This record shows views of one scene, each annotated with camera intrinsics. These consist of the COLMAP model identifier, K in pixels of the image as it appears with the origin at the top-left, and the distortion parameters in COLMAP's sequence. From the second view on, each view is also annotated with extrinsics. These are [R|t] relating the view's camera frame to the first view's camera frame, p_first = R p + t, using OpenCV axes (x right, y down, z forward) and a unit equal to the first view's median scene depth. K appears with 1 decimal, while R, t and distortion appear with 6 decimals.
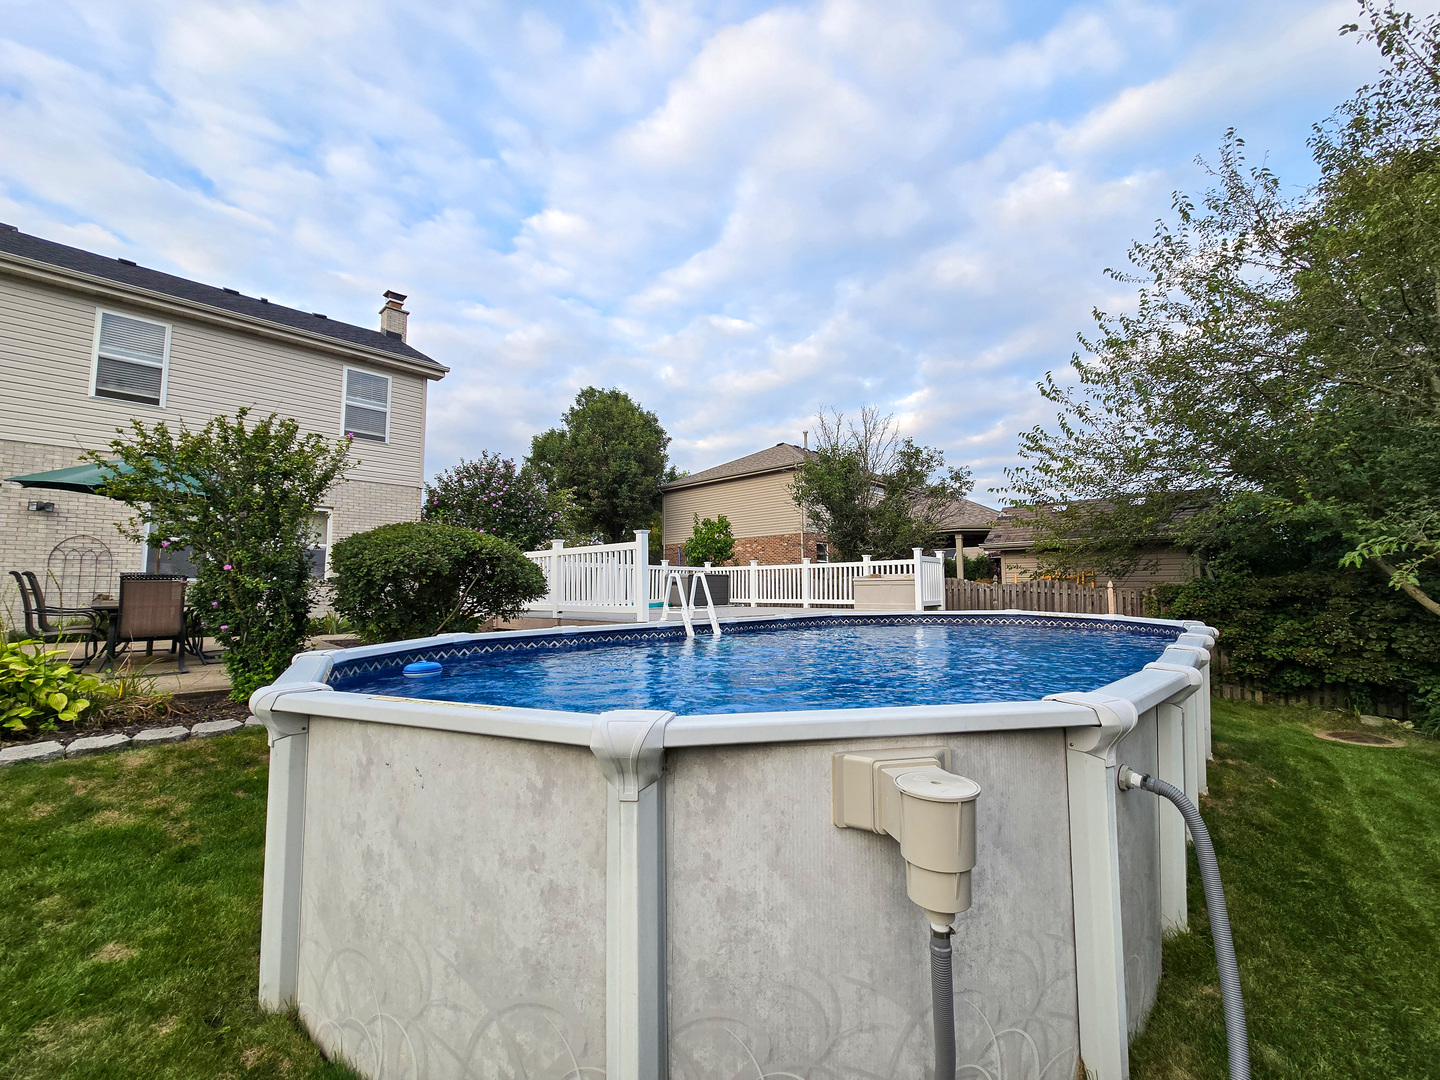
lens RADIAL K [[590.3, 0, 721.1], [0, 590.3, 534.5], [0, 0, 1]] dist [-0.000787, 0.000164]
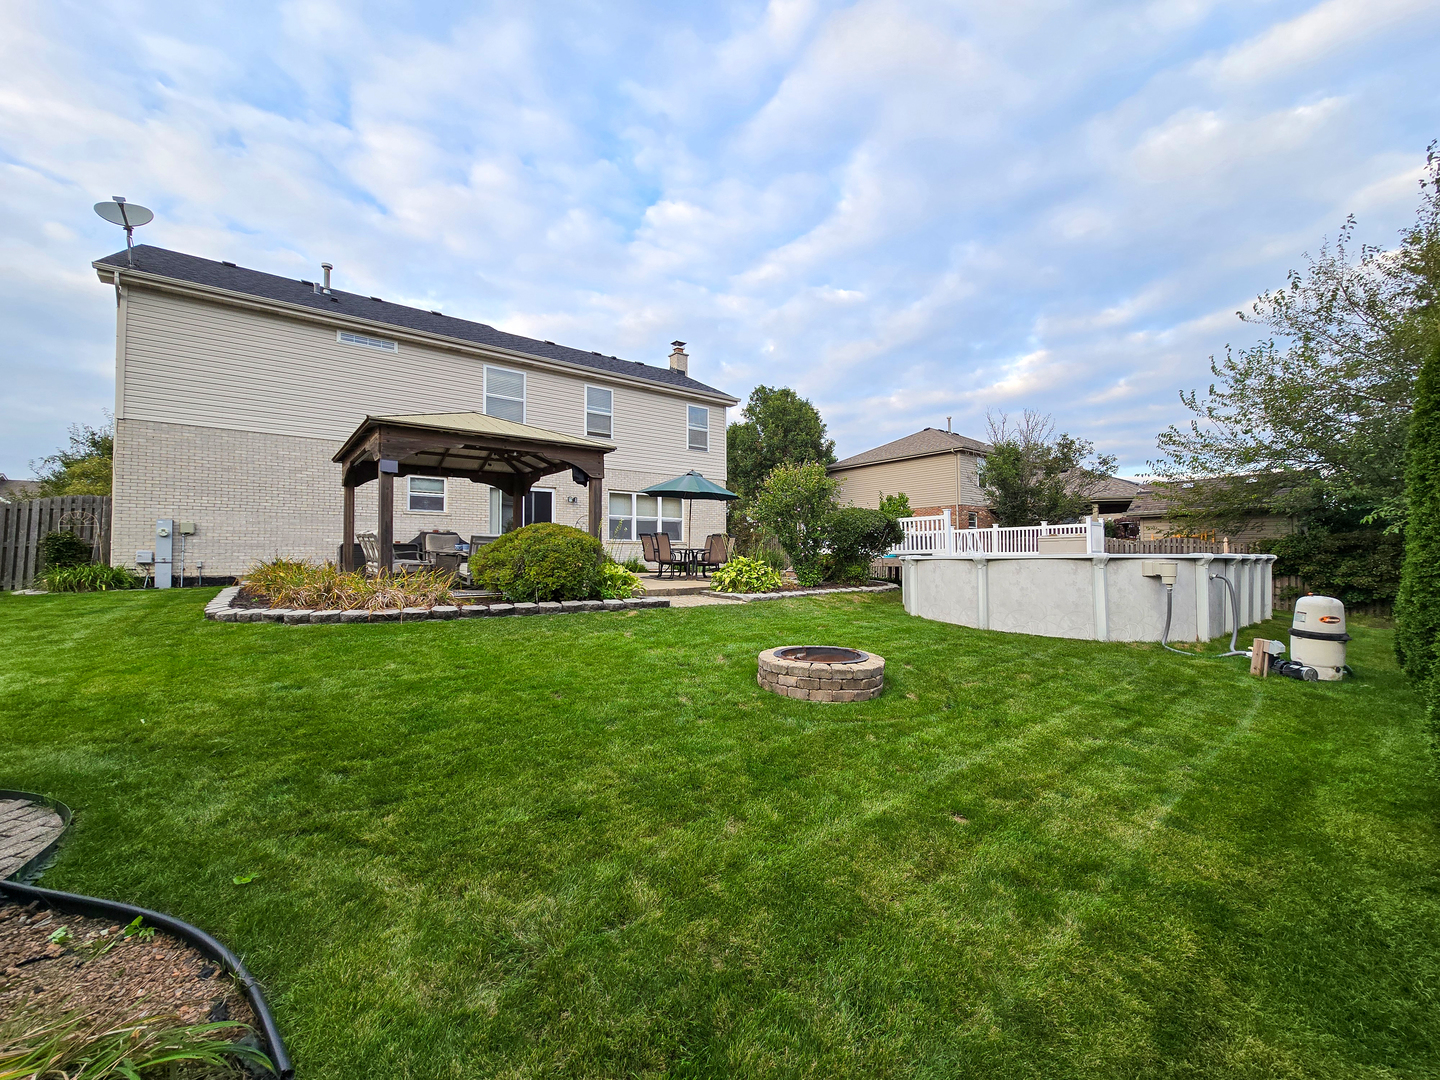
lens RADIAL K [[590.3, 0, 725.2], [0, 590.3, 544.1], [0, 0, 1]] dist [-0.000787, 0.000164]
pose [[0.990555, -0.007190, -0.136931, -0.253745], [0.016364, 0.997686, 0.065991, -0.014149], [0.136139, -0.067609, 0.988380, -0.423581]]
